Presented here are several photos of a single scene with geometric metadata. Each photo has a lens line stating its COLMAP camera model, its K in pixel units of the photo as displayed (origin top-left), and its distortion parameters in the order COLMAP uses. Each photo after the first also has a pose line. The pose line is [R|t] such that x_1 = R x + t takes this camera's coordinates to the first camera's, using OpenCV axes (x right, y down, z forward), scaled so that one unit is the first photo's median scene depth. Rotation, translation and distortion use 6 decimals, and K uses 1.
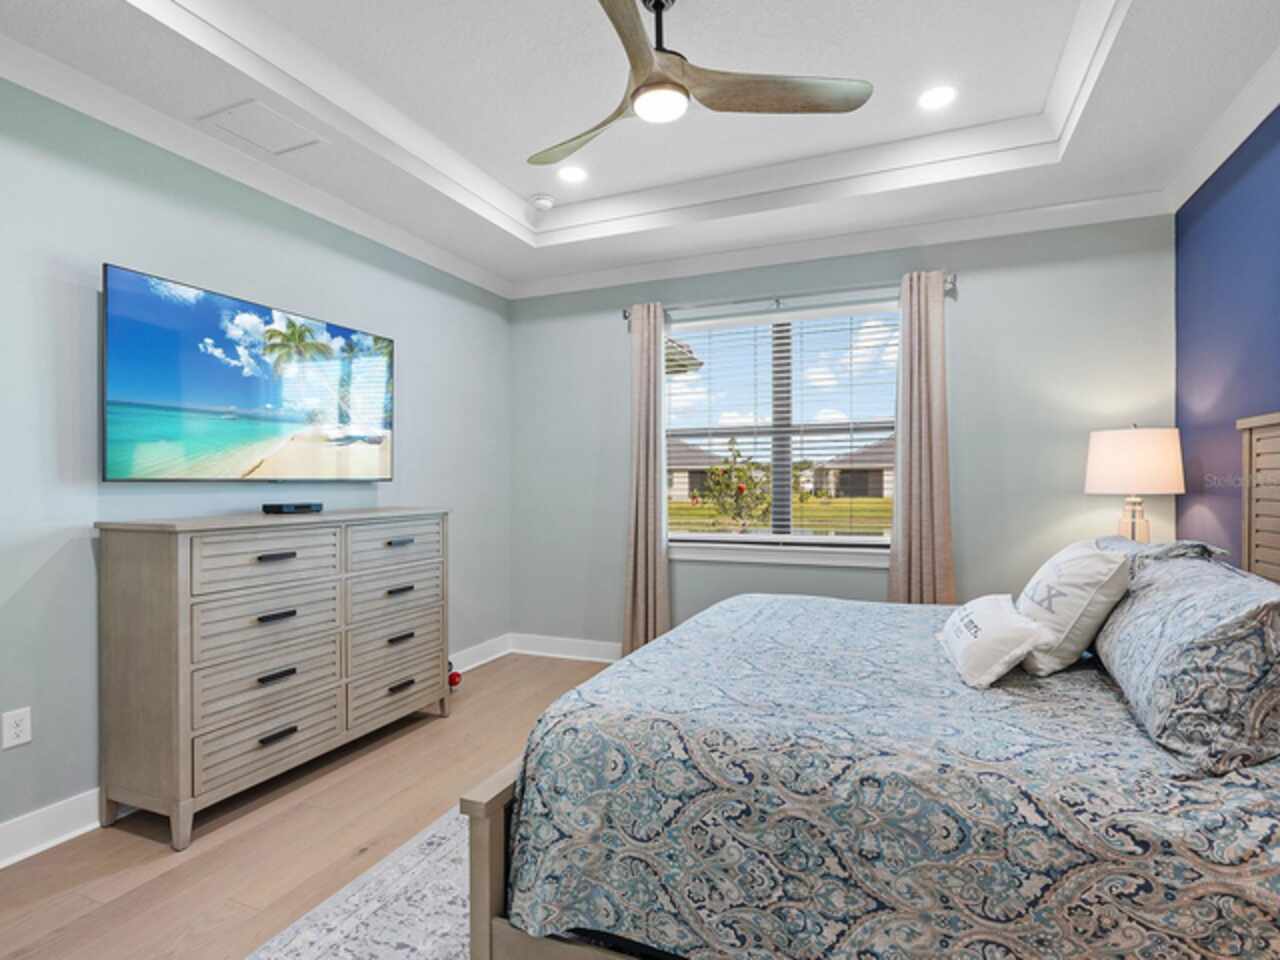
lens RADIAL K [[649.6, 0, 649.2], [0, 649.6, 485.4], [0, 0, 1]] dist [0.000305, 0.000427]
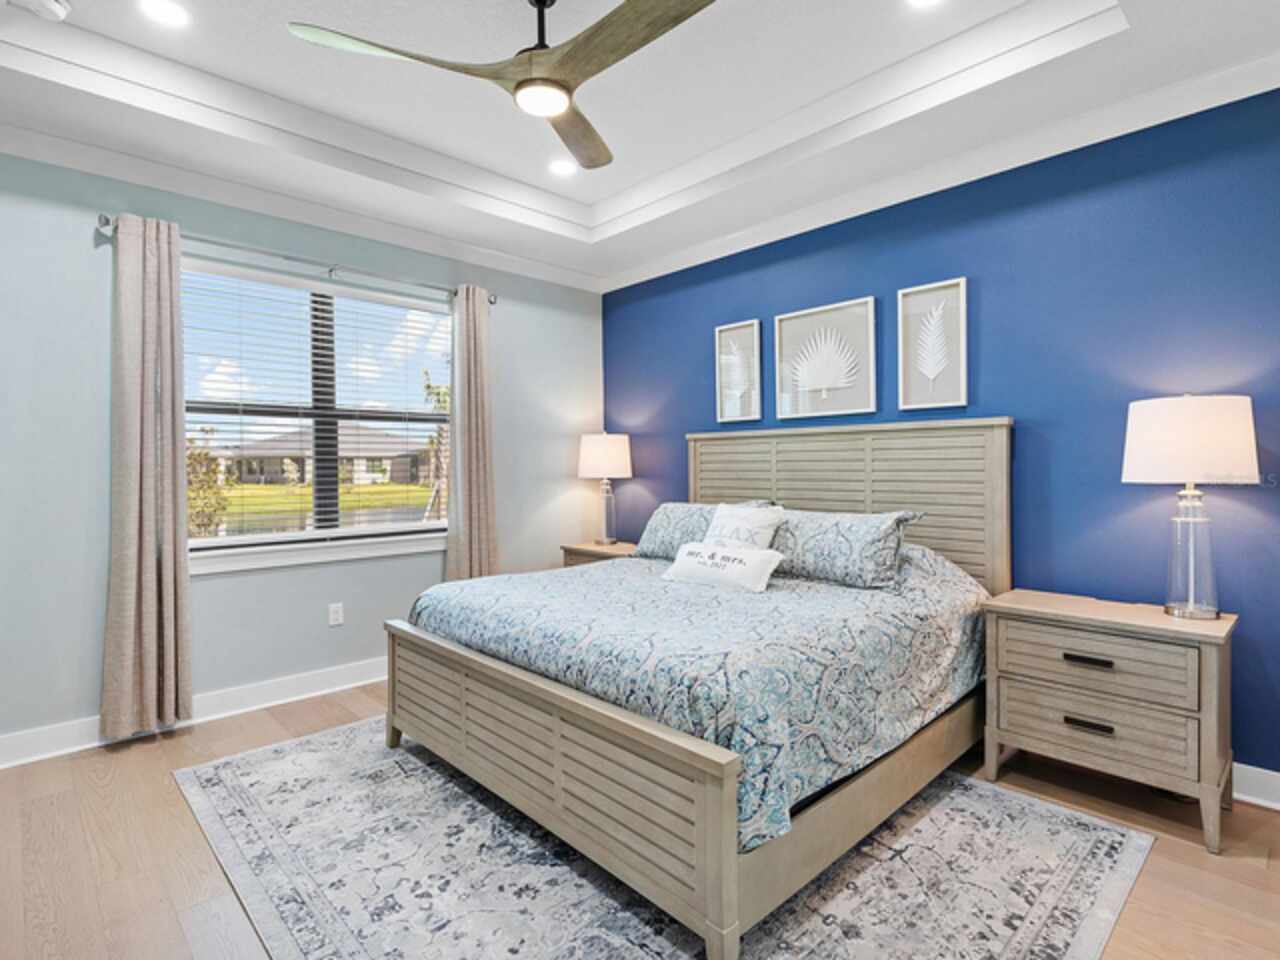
lens RADIAL K [[649.6, 0, 648.2], [0, 649.6, 472.0], [0, 0, 1]] dist [0.000305, 0.000427]
pose [[0.405783, -0.003140, 0.913964, -0.511376], [0.008332, 0.999965, -0.000264, 0.000613], [-0.913931, 0.007722, 0.405796, 0.263897]]
